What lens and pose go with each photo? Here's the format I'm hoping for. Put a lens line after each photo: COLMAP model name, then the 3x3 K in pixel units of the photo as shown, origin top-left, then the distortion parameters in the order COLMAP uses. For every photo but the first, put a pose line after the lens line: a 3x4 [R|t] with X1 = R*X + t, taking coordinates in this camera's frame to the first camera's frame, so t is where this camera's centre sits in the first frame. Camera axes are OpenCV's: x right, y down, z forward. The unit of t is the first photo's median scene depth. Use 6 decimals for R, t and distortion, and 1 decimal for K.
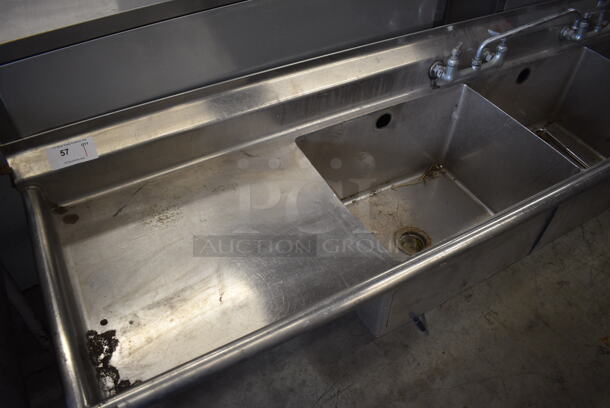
lens RADIAL K [[476.4, 0, 305.0], [0, 476.4, 204.0], [0, 0, 1]] dist [-0.093956, 0.009667]
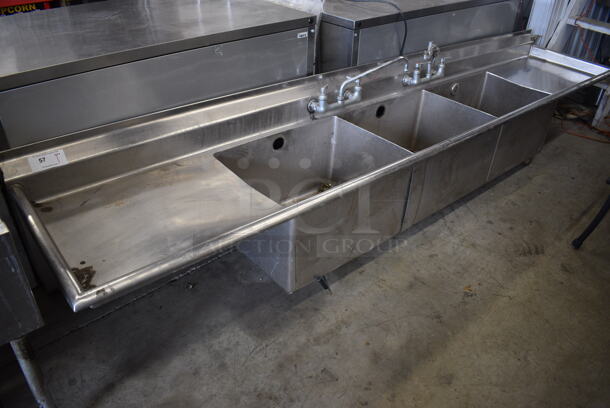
lens RADIAL K [[476.4, 0, 305.0], [0, 476.4, 204.0], [0, 0, 1]] dist [-0.093956, 0.009667]
pose [[0.980279, -0.090083, 0.175891, -0.013220], [0.125862, 0.970790, -0.204266, 0.280540], [-0.152352, 0.222376, 0.962984, -0.276874]]
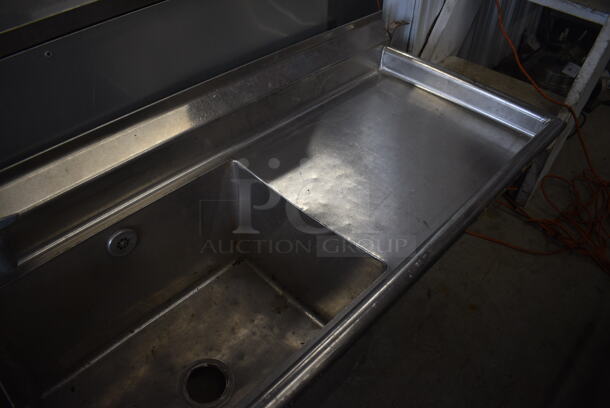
lens RADIAL K [[476.4, 0, 305.0], [0, 476.4, 204.0], [0, 0, 1]] dist [-0.093956, 0.009667]
pose [[0.966066, -0.182393, 0.182890, 1.111065], [0.187462, 0.982214, -0.010669, -0.476845], [-0.177691, 0.044592, 0.983075, 0.579362]]
